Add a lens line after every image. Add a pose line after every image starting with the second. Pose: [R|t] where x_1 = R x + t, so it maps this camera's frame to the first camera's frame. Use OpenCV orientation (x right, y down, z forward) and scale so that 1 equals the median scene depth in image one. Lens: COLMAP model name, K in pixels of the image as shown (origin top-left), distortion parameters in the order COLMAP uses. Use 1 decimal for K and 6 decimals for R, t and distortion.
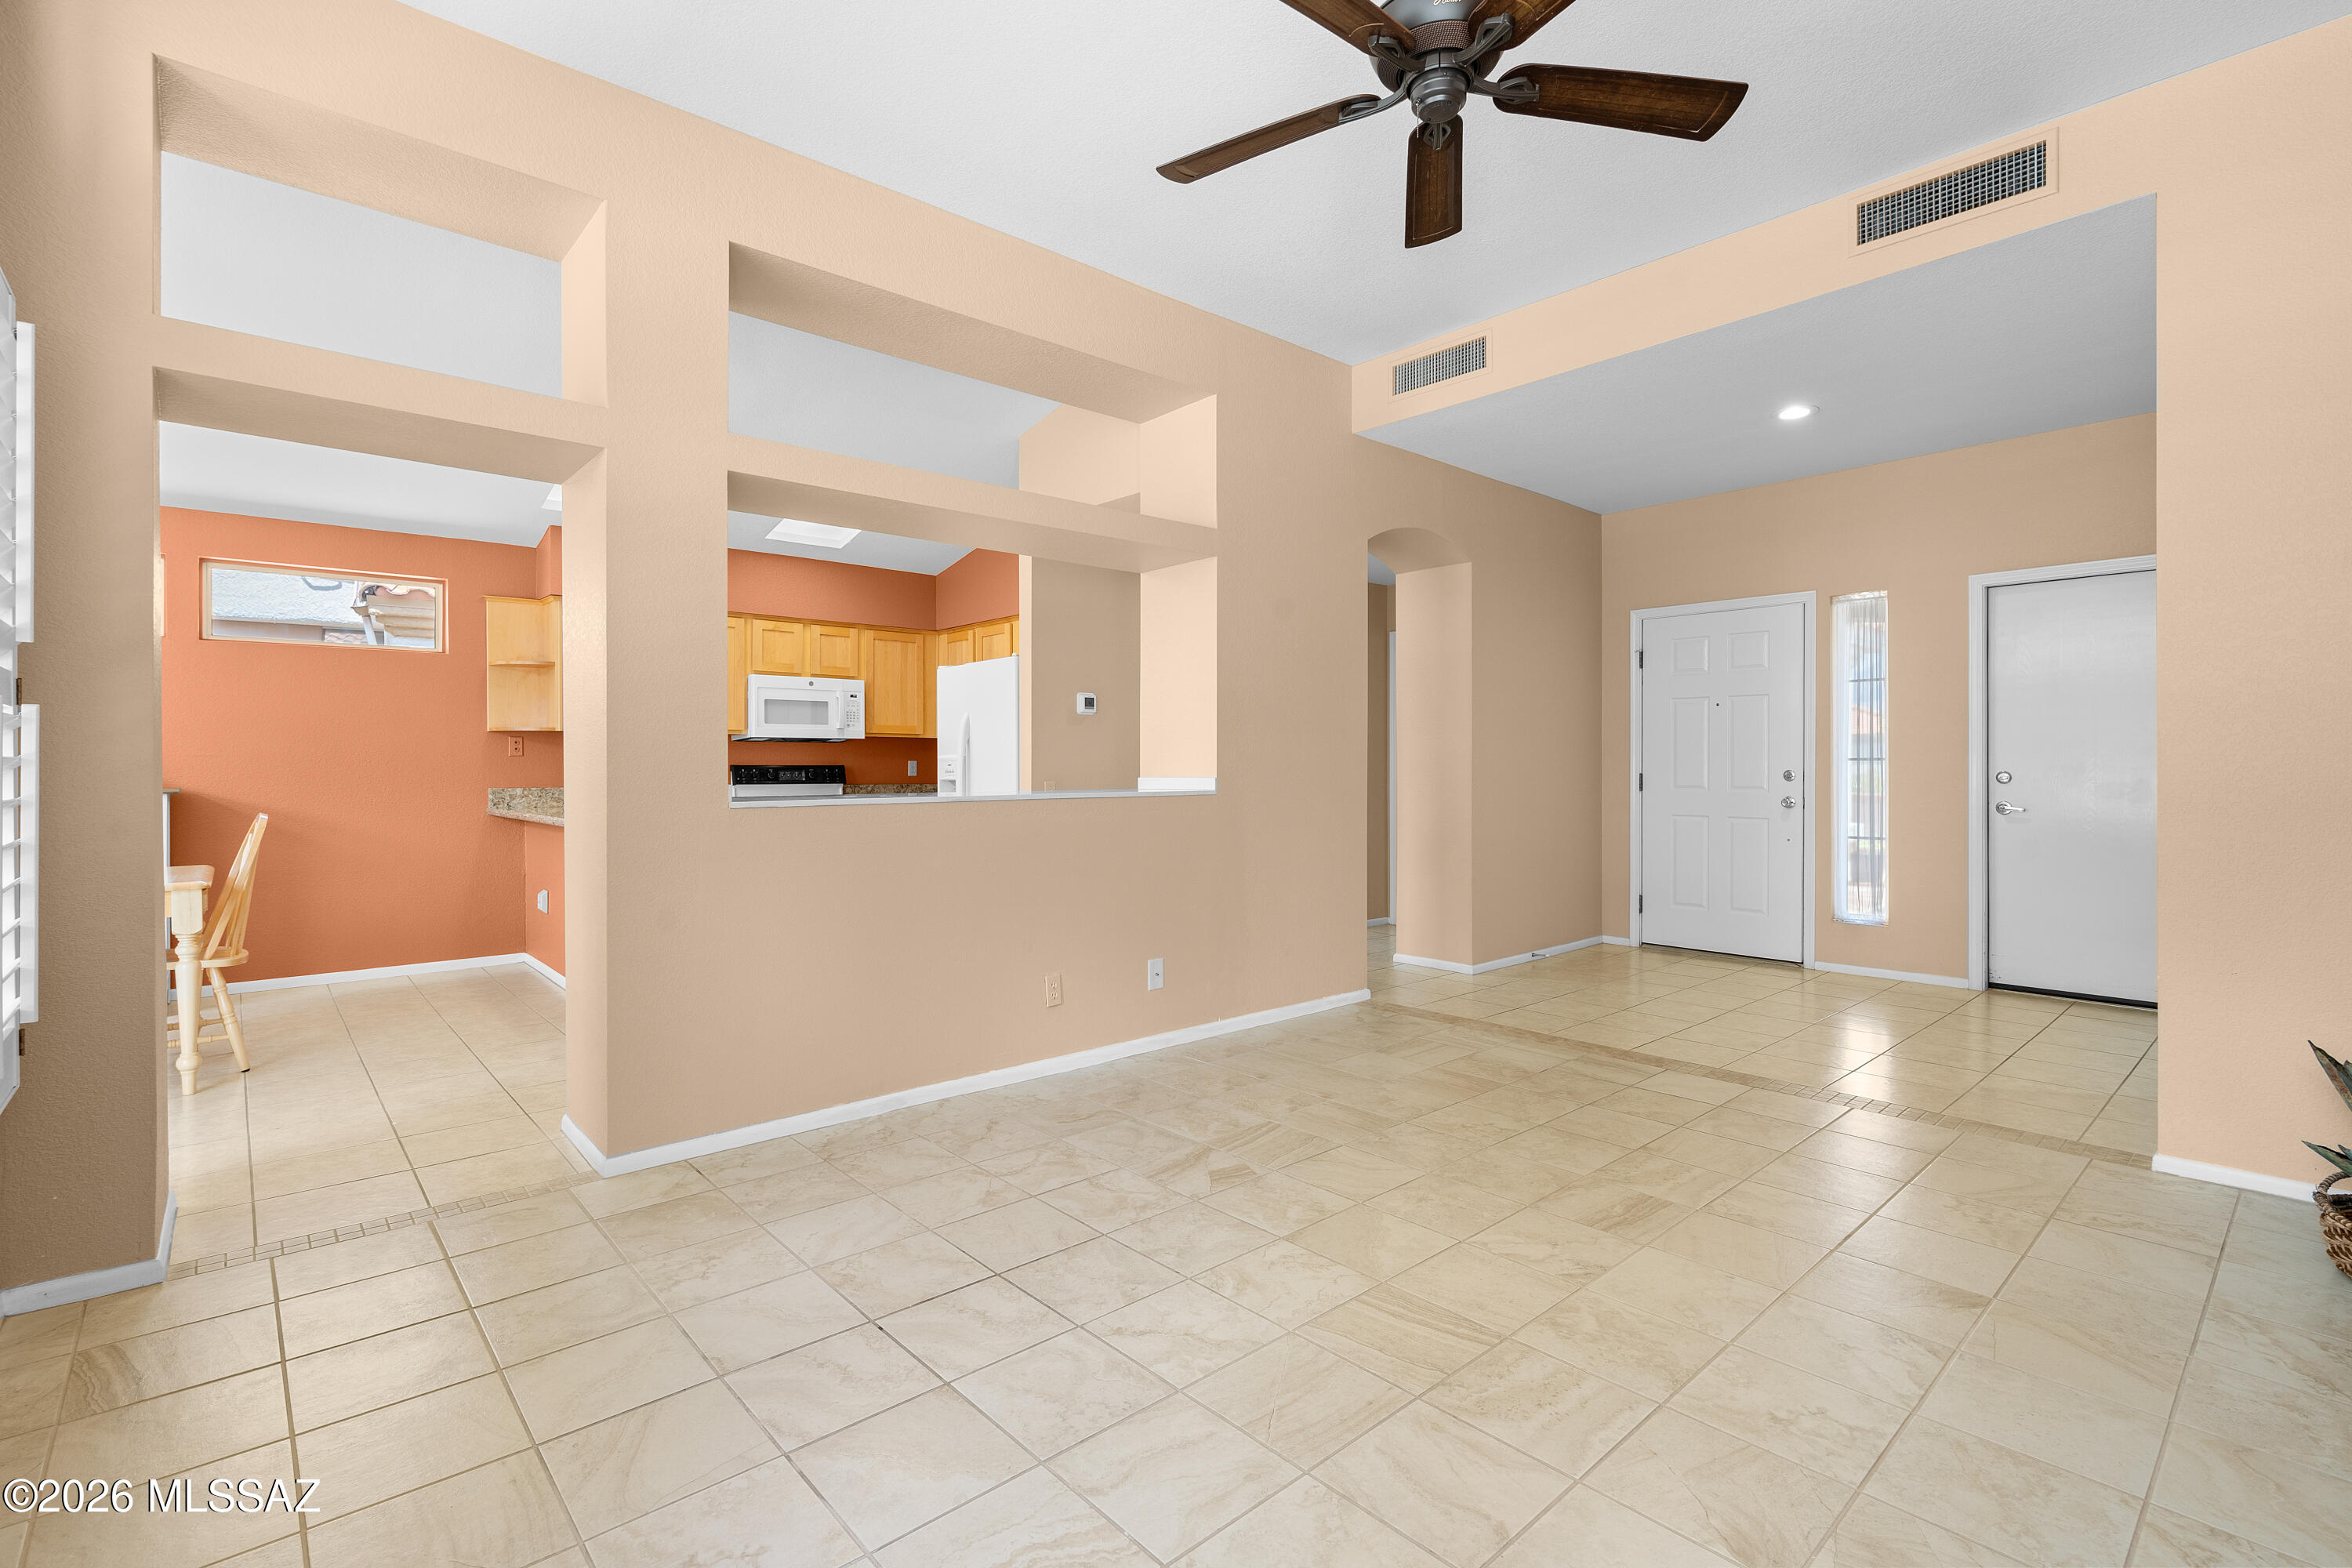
lens RADIAL K [[1071.7, 0, 1176.2], [0, 1071.7, 771.1], [0, 0, 1]] dist [-0.001033, -0.000102]
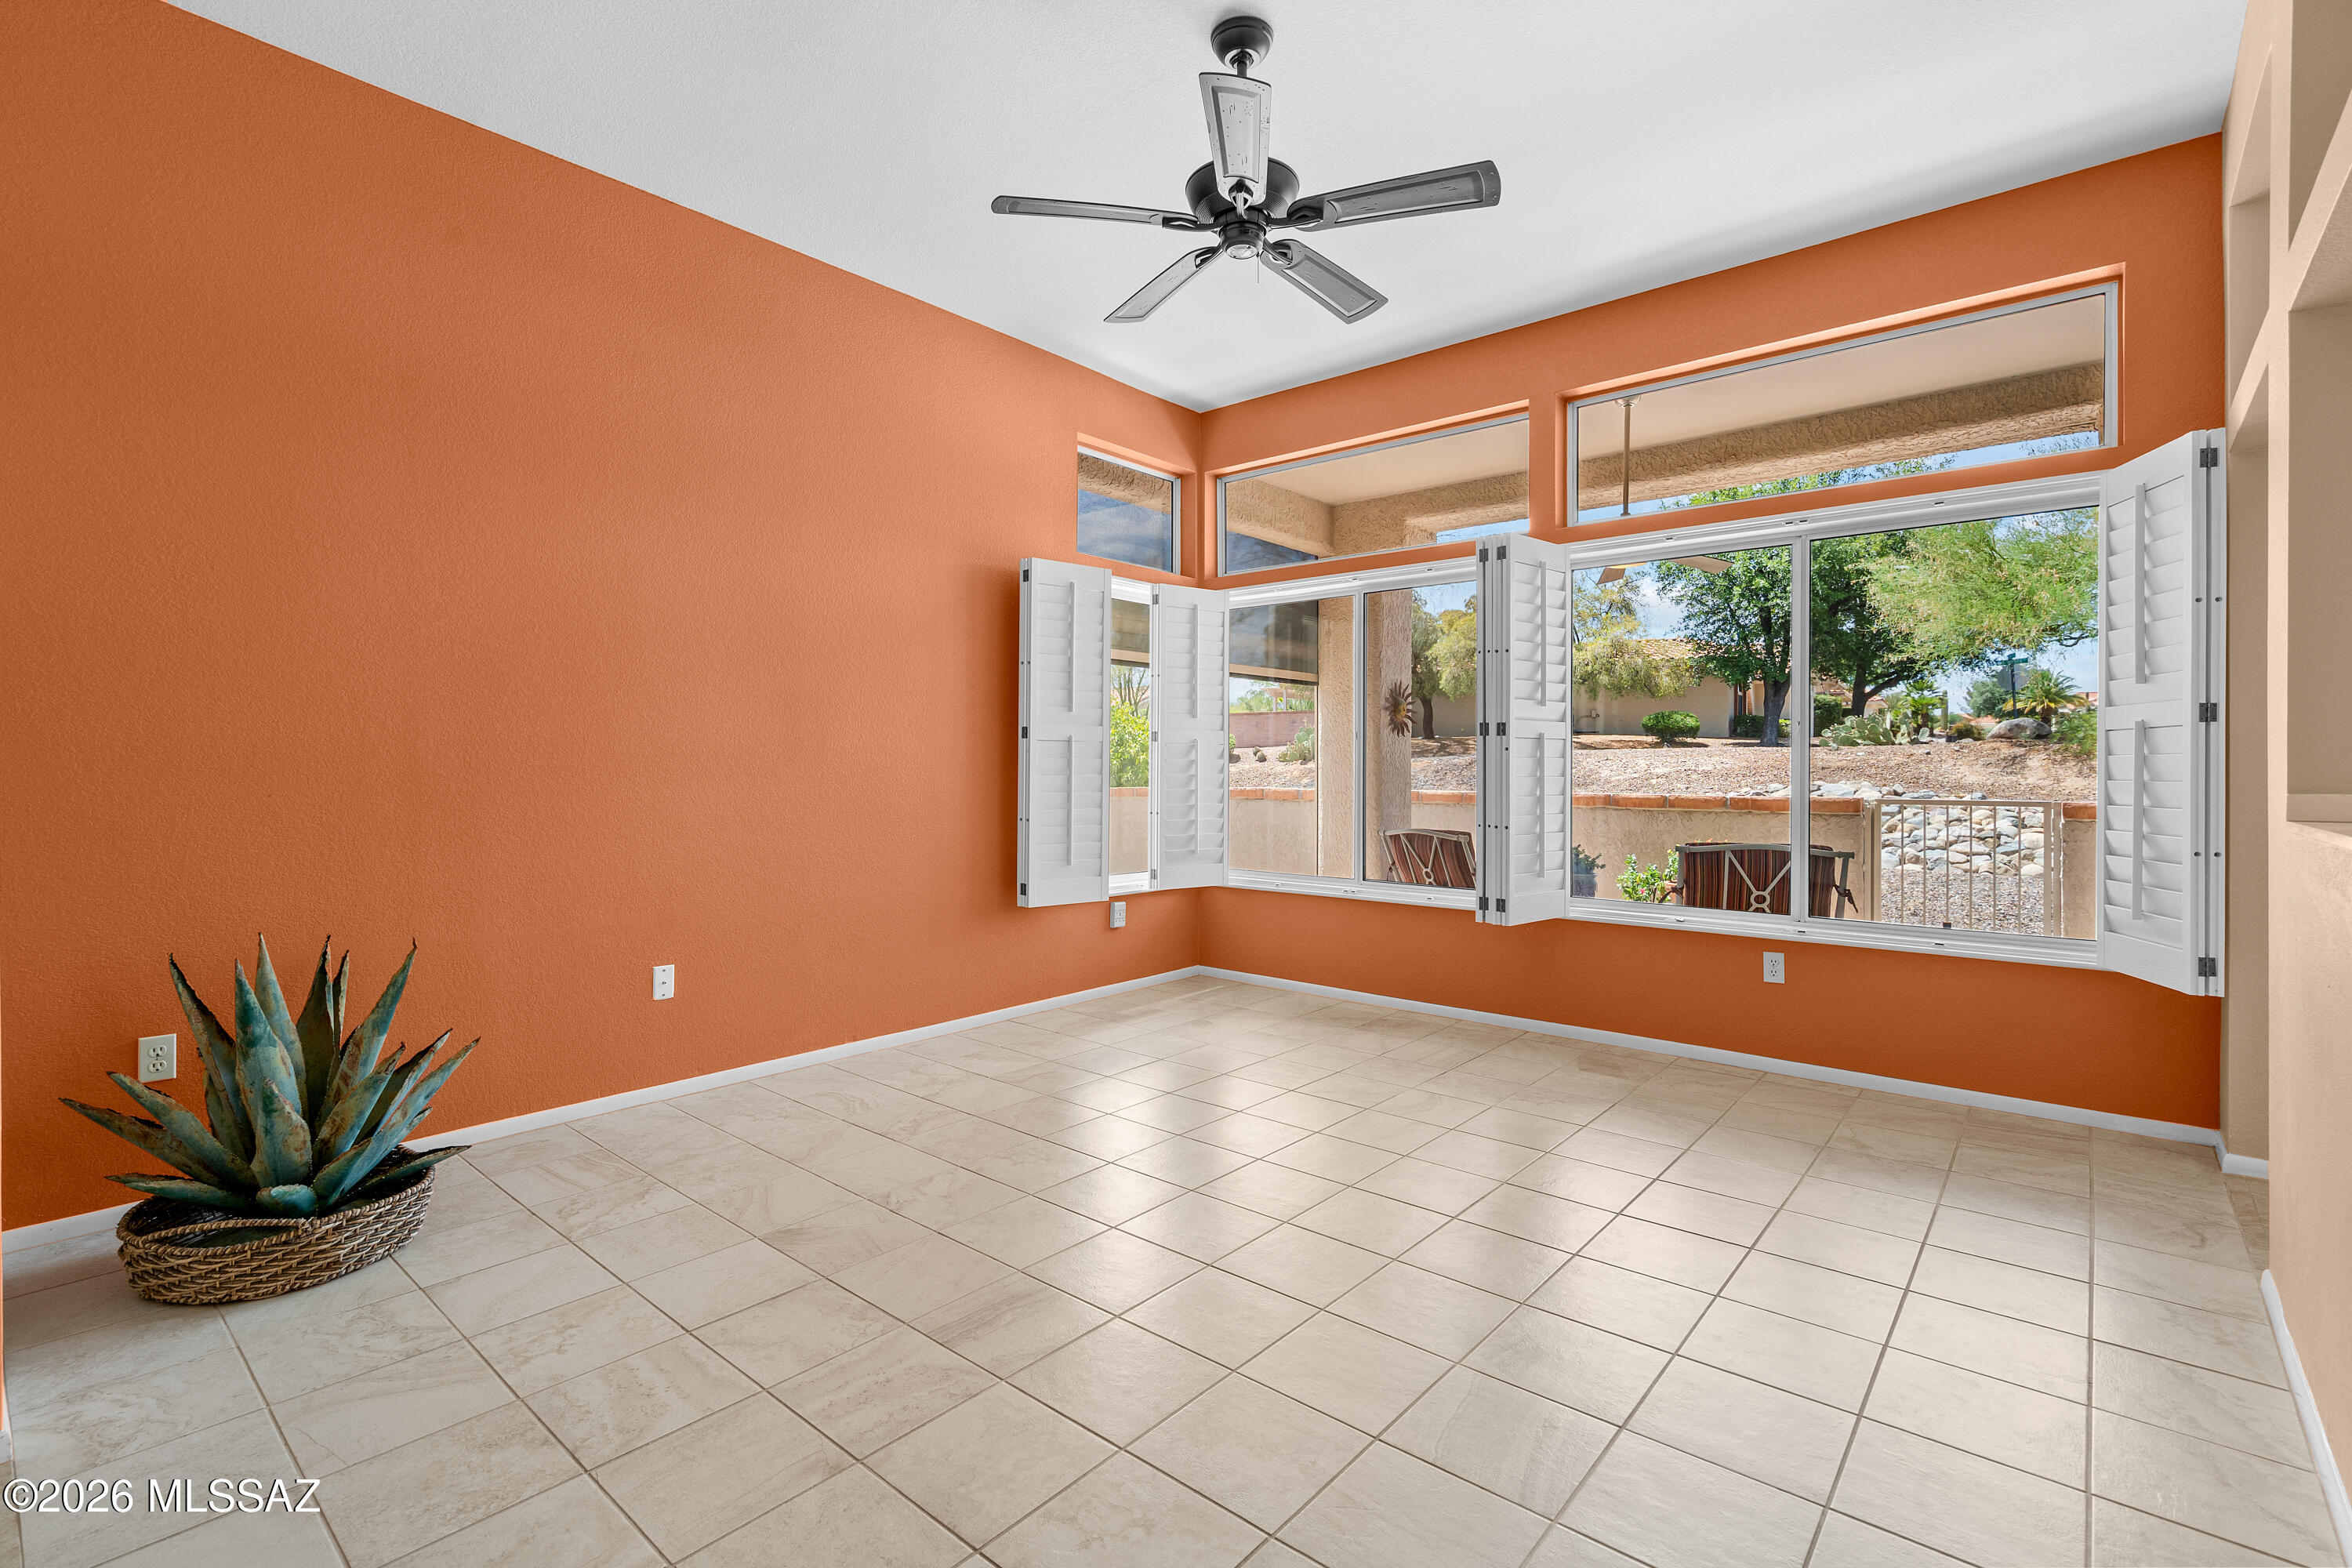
lens RADIAL K [[1071.7, 0, 1176.4], [0, 1071.7, 778.3], [0, 0, 1]] dist [-0.001033, -0.000102]
pose [[-0.991913, 0.000157, -0.126923, 0.408519], [-0.001375, 0.999927, 0.011983, -0.005967], [0.126915, 0.012060, -0.991840, 1.896023]]
